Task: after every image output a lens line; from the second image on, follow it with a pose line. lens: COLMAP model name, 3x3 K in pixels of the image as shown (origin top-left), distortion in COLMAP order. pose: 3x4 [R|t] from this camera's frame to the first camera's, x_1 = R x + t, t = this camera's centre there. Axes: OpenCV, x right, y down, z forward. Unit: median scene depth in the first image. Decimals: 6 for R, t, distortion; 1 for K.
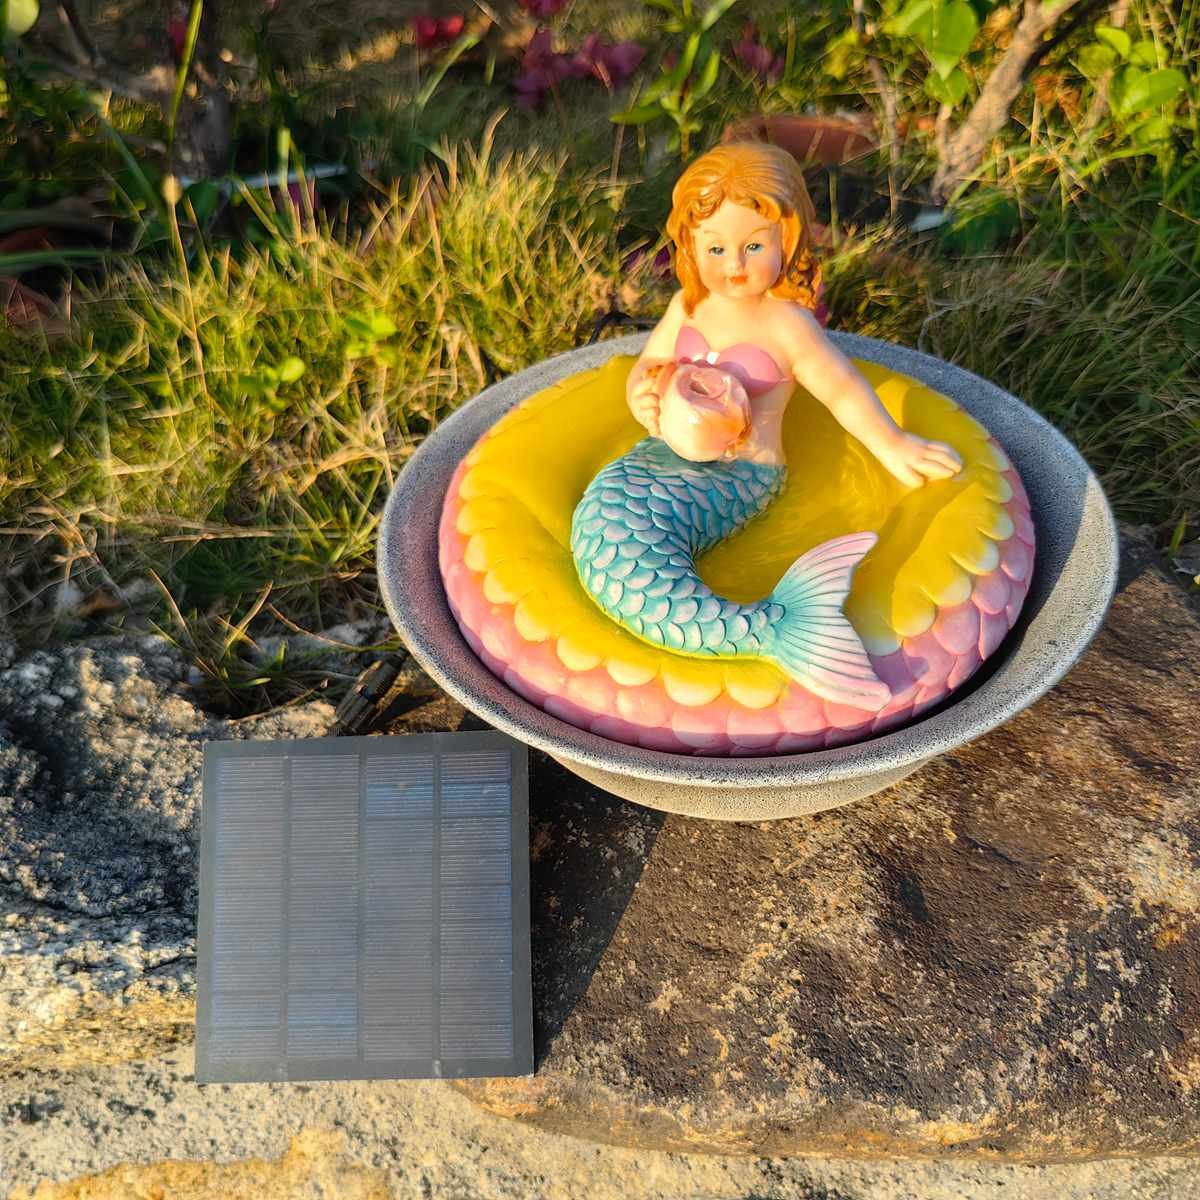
lens RADIAL K [[1279.2, 0, 617.0], [0, 1279.2, 594.3], [0, 0, 1]] dist [0.018750, -0.037117]
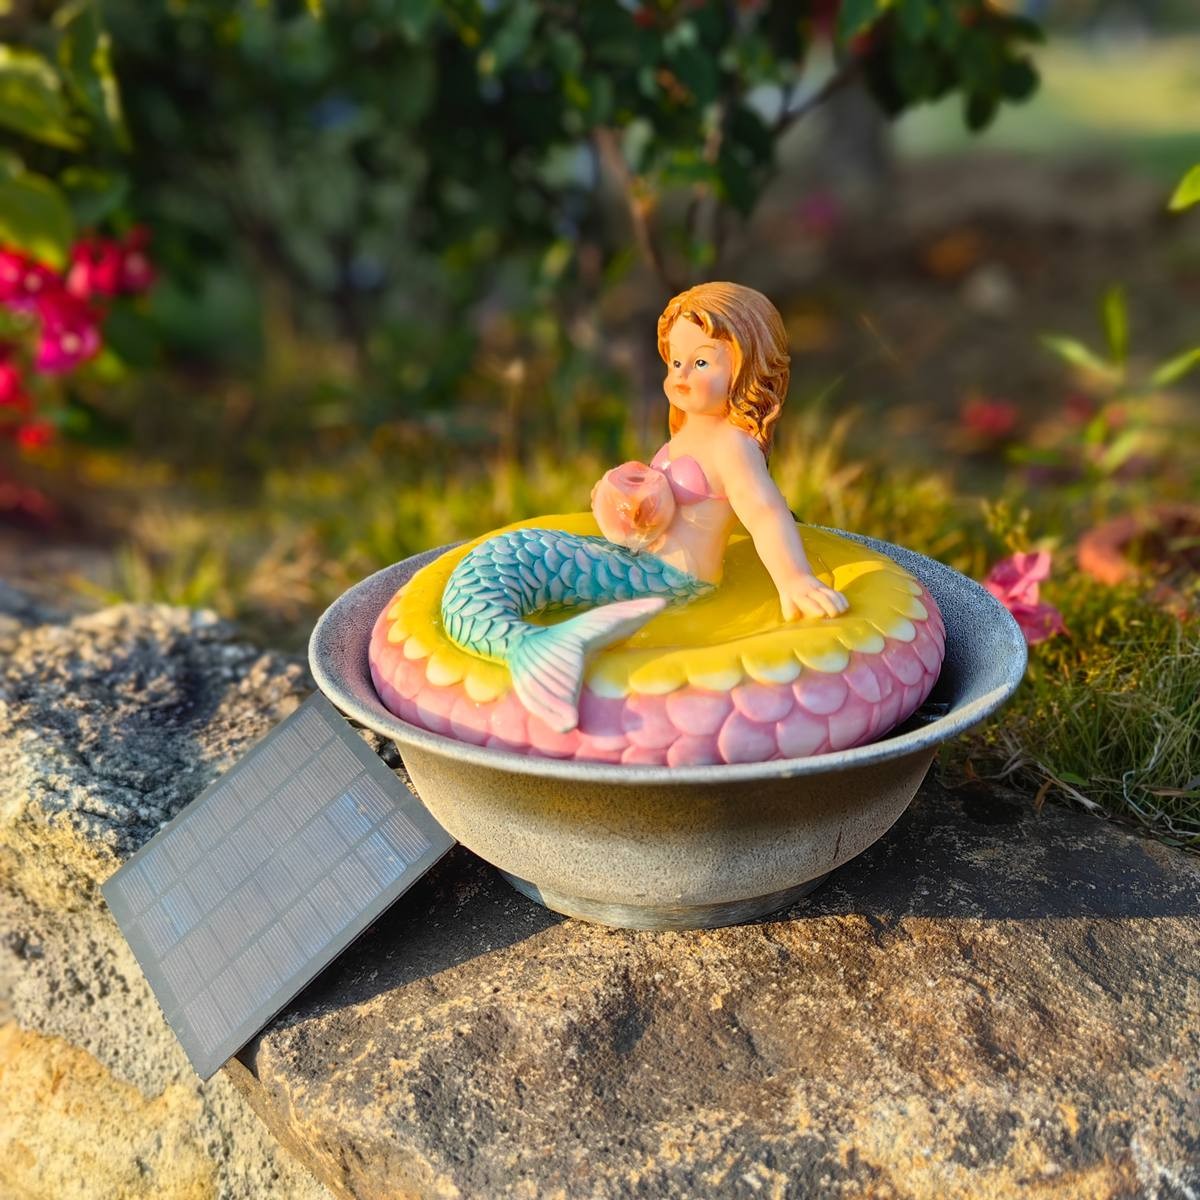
lens RADIAL K [[1279.2, 0, 617.0], [0, 1279.2, 594.3], [0, 0, 1]] dist [0.018750, -0.037117]
pose [[0.809712, 0.238311, -0.536260, 0.657557], [-0.408467, 0.884996, -0.223466, 0.175228], [0.421333, 0.399988, 0.813934, 0.137488]]
